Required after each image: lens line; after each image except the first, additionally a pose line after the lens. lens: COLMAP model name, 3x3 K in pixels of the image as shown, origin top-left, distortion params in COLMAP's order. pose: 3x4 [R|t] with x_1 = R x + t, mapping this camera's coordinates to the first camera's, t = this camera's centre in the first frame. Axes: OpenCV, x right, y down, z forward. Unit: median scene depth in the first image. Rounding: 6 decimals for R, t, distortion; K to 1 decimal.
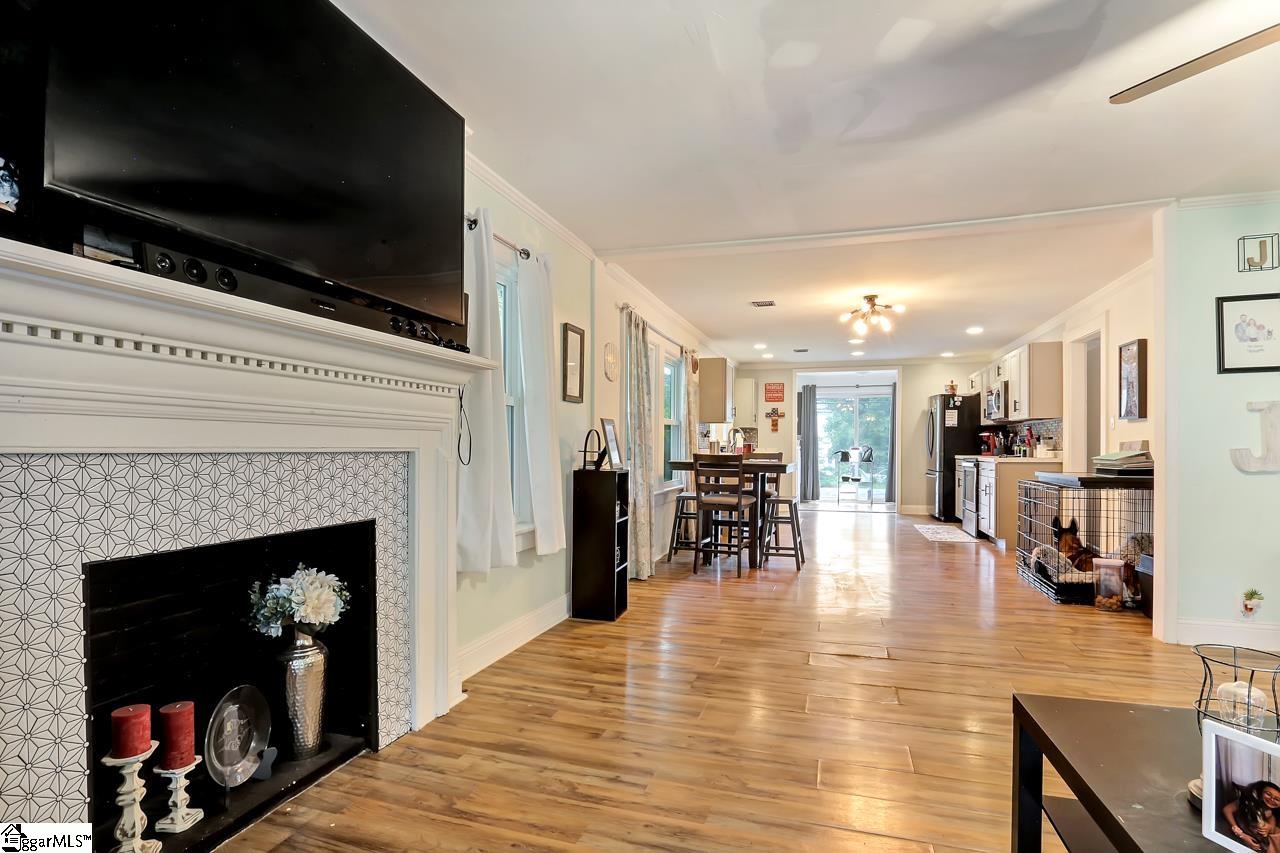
lens RADIAL K [[651.1, 0, 637.0], [0, 651.1, 450.4], [0, 0, 1]] dist [-0.009899, -0.000182]
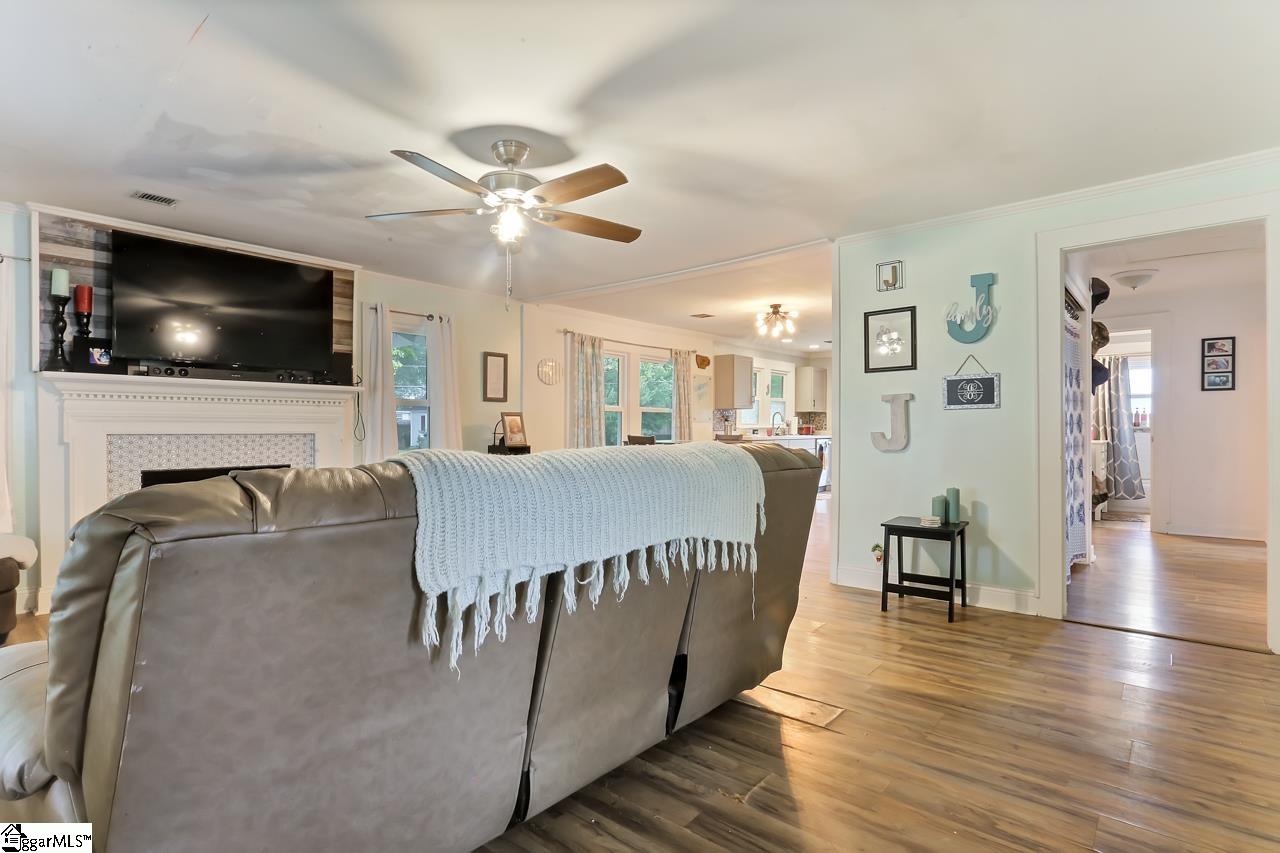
lens RADIAL K [[651.1, 0, 633.1], [0, 651.1, 428.2], [0, 0, 1]] dist [-0.009899, -0.000182]
pose [[0.919010, -0.002042, -0.394229, 0.393330], [-0.000164, 0.999985, -0.005562, -0.001201], [0.394234, 0.005176, 0.918995, -0.141167]]
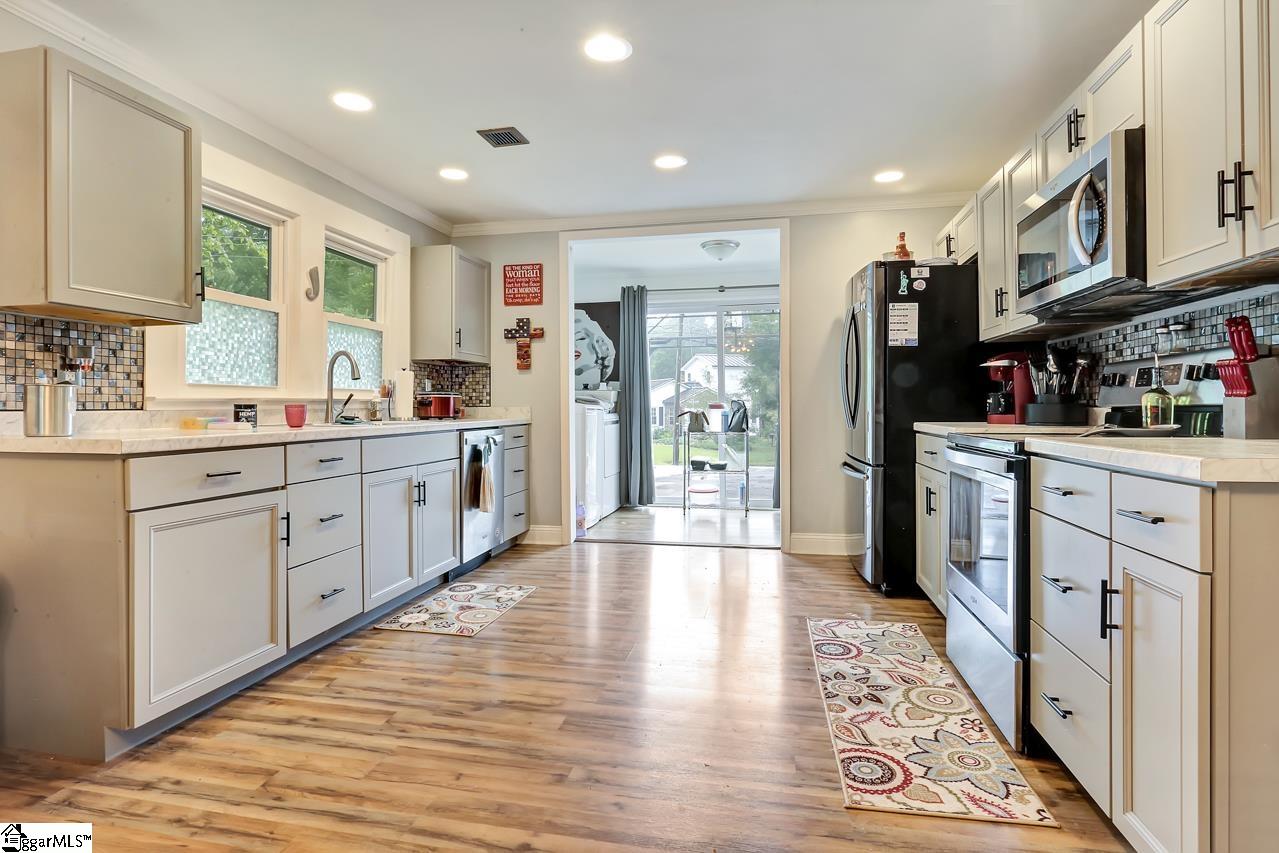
lens RADIAL K [[650.6, 0, 638.6], [0, 650.6, 406.5], [0, 0, 1]] dist [-0.009899, -0.000182]
pose [[0.995791, -0.007543, 0.091340, 0.307581], [0.007928, 0.999961, -0.003853, -0.001421], [-0.091307, 0.004561, 0.995812, 0.663691]]
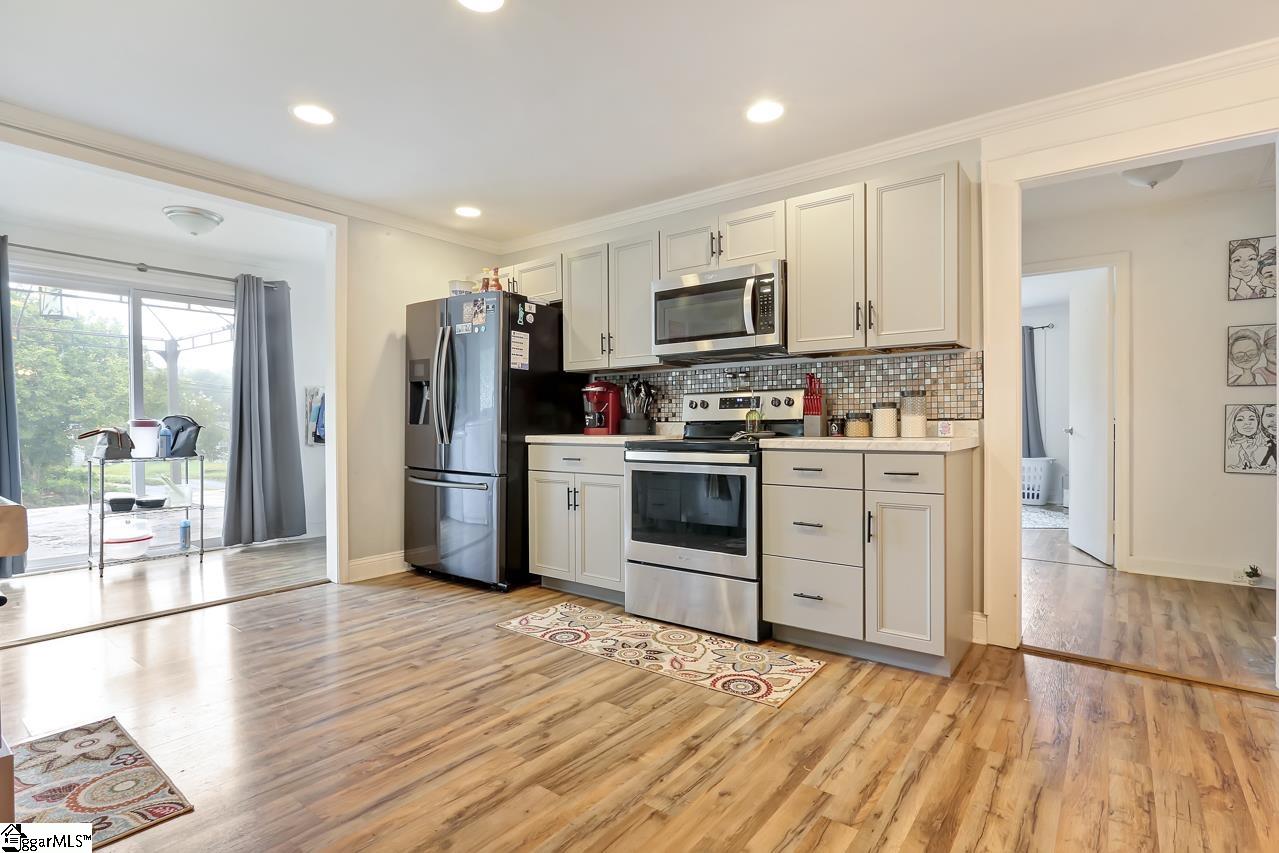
lens RADIAL K [[622.6, 0, 631.9], [0, 622.6, 423.0], [0, 0, 1]] dist [-0.008112, -0.000742]
pose [[0.360342, -0.003170, 0.932815, 0.127168], [0.009894, 0.999951, -0.000424, 0.000023], [-0.932768, 0.009382, 0.360356, 0.812481]]
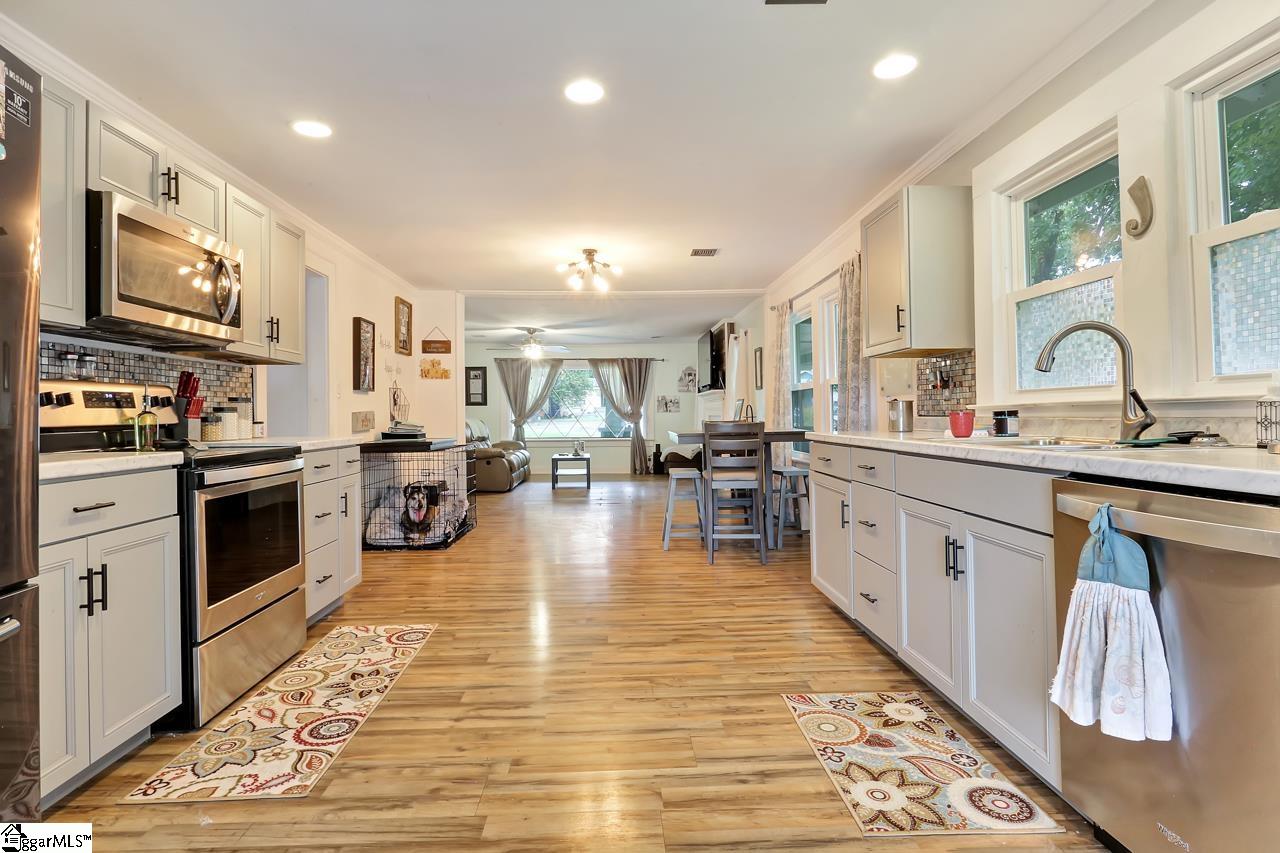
lens RADIAL K [[651.1, 0, 630.9], [0, 651.1, 412.9], [0, 0, 1]] dist [-0.009899, -0.000182]
pose [[-0.947088, 0.004469, -0.320942, 0.400443], [0.004595, 0.999989, 0.000364, -0.005553], [0.320940, -0.001130, -0.947099, 1.243261]]
